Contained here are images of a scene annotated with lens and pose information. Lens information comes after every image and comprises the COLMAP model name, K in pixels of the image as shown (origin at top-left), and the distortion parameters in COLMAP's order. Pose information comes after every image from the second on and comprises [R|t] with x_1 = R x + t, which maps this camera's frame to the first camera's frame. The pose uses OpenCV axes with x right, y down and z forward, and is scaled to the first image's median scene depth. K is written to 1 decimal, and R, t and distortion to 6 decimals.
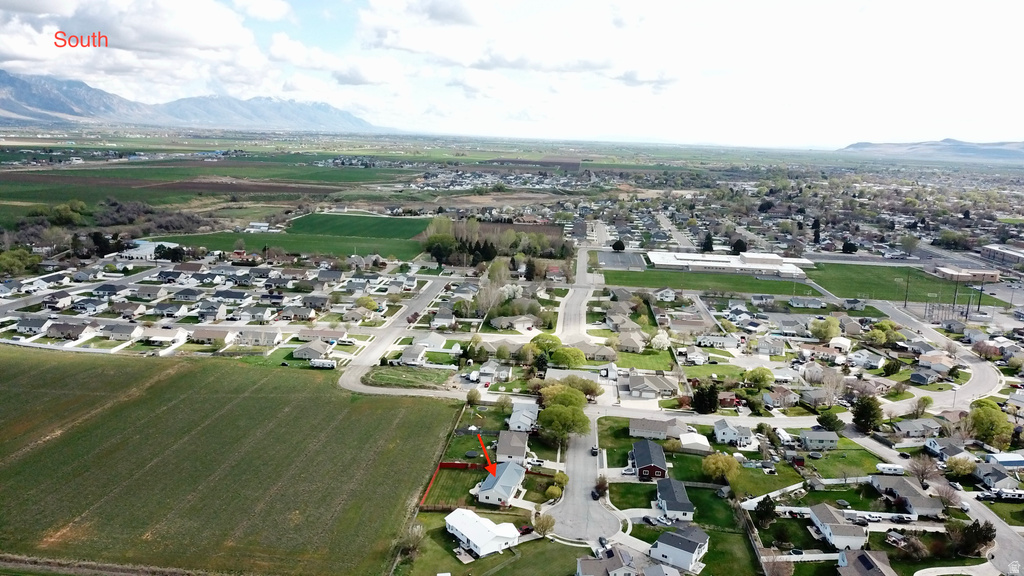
lens RADIAL K [[745.9, 0, 496.2], [0, 745.9, 285.0], [0, 0, 1]] dist [0.002698, -0.001027]
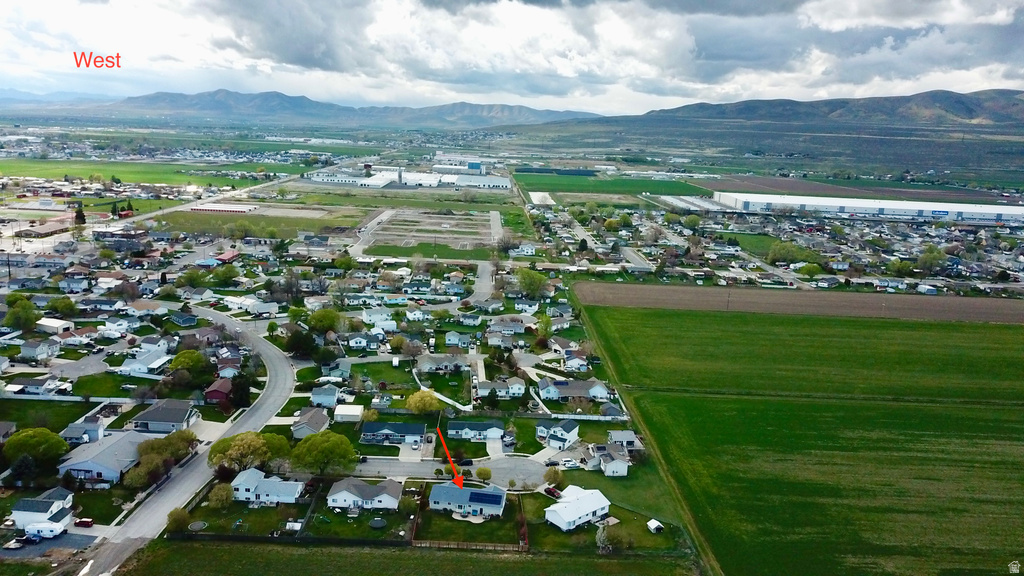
lens RADIAL K [[783.1, 0, 507.4], [0, 783.1, 283.6], [0, 0, 1]] dist [0.008079, -0.000607]
pose [[-0.123068, -0.228872, 0.965646, -0.788055], [0.144678, 0.958509, 0.245619, -0.194196], [-0.981796, 0.169935, -0.084849, 0.907219]]
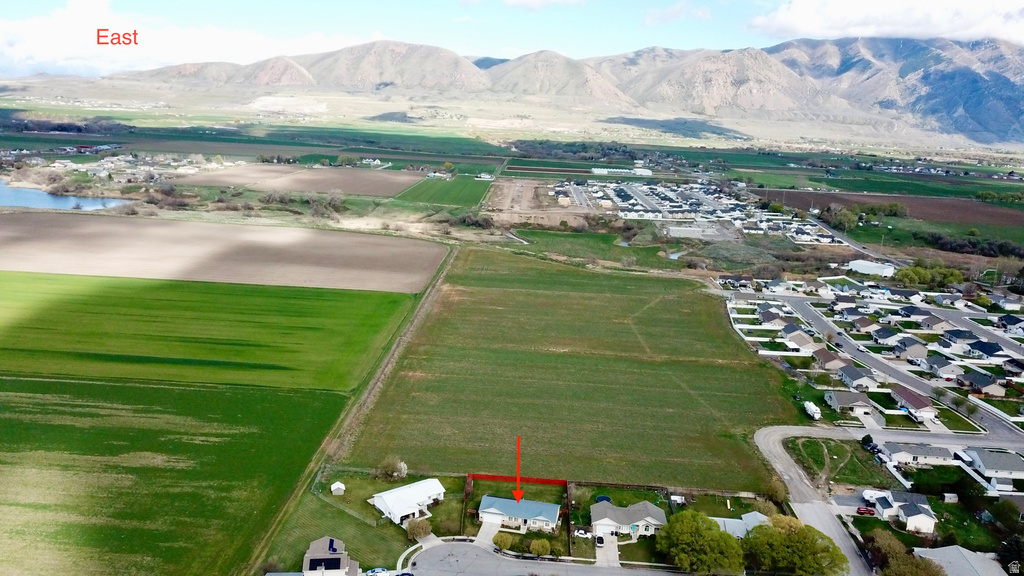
lens RADIAL K [[777.4, 0, 509.7], [0, 777.4, 285.3], [0, 0, 1]] dist [0.020413, -0.007664]
pose [[0.076796, 0.181400, -0.980406, 0.771065], [-0.242102, 0.957274, 0.158156, -0.112149], [0.967207, 0.225213, 0.117432, 0.754820]]
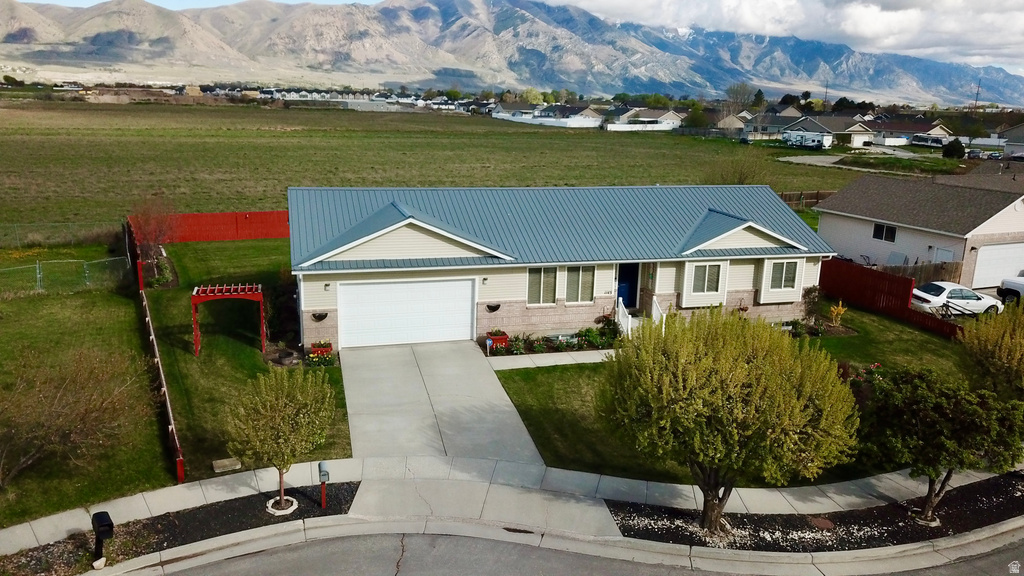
lens RADIAL K [[783.1, 0, 507.4], [0, 783.1, 283.6], [0, 0, 1]] dist [0.008079, -0.000607]
pose [[0.520344, 0.177706, -0.835262, 0.112872], [-0.174727, 0.979571, 0.099558, 0.237209], [0.835890, 0.094138, 0.540764, 0.840823]]
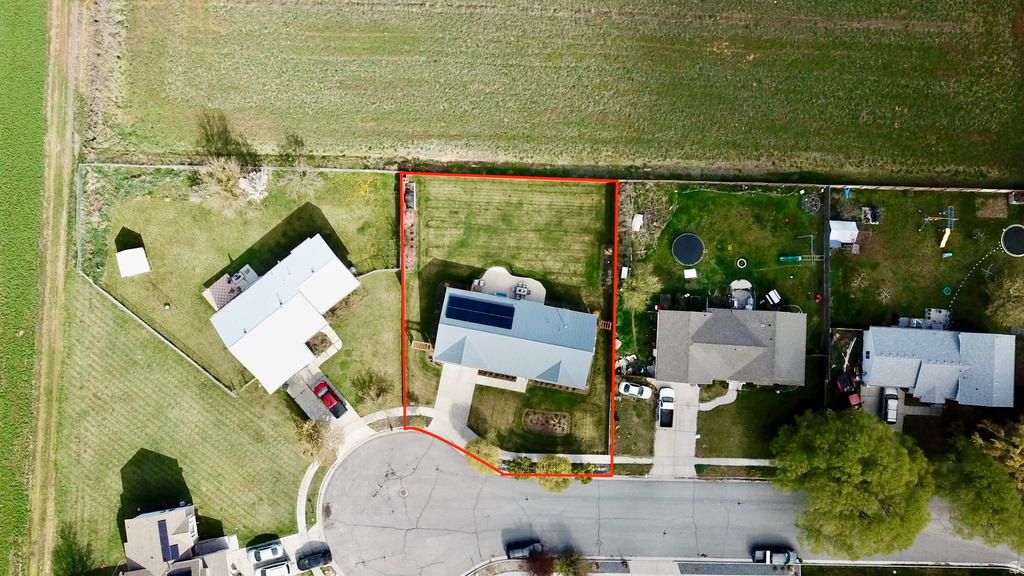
lens RADIAL K [[783.1, 0, 507.4], [0, 783.1, 283.6], [0, 0, 1]] dist [0.008079, -0.000607]
pose [[0.085614, 0.993695, -0.072386, 0.008249], [-0.229312, 0.090355, 0.969150, -0.158148], [0.969580, -0.066374, 0.235602, 0.816001]]
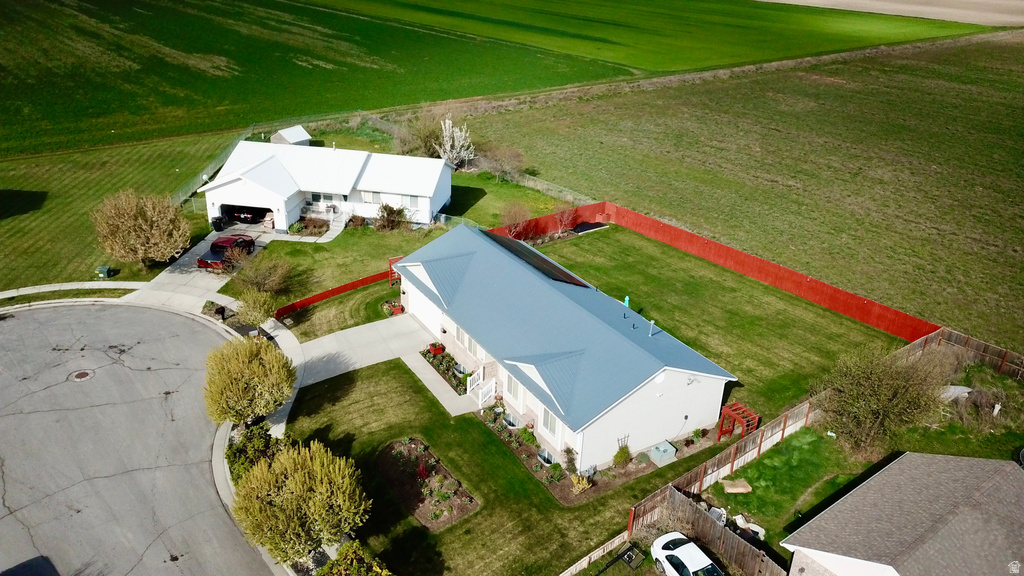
lens RADIAL K [[777.4, 0, 509.7], [0, 777.4, 285.3], [0, 0, 1]] dist [0.020413, -0.007664]
pose [[-0.689117, 0.247745, -0.680984, 0.130428], [-0.202355, 0.836570, 0.509120, 0.147921], [0.695823, 0.488644, -0.526363, 0.999340]]
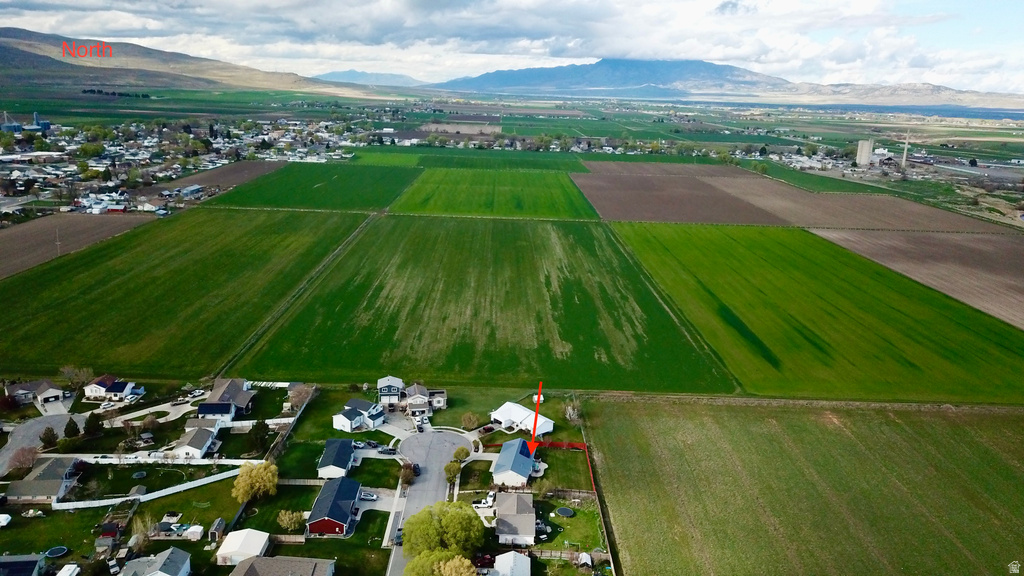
lens RADIAL K [[745.9, 0, 496.2], [0, 745.9, 285.0], [0, 0, 1]] dist [0.002698, -0.001027]
pose [[-0.992305, -0.037210, -0.118094, 0.140742], [-0.085268, 0.896934, 0.433865, -0.321723], [0.089779, 0.440597, -0.893205, 1.605569]]
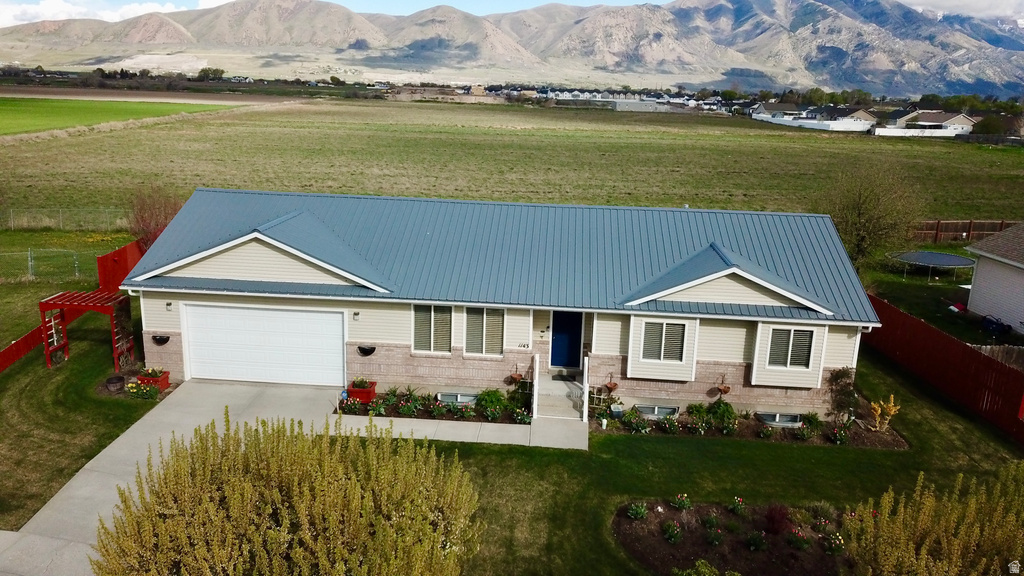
lens RADIAL K [[777.4, 0, 509.7], [0, 777.4, 285.3], [0, 0, 1]] dist [0.020413, -0.007664]
pose [[0.199370, 0.212599, -0.956584, 0.105420], [-0.215784, 0.961745, 0.168772, 0.226700], [0.955871, 0.172768, 0.237618, 0.892302]]
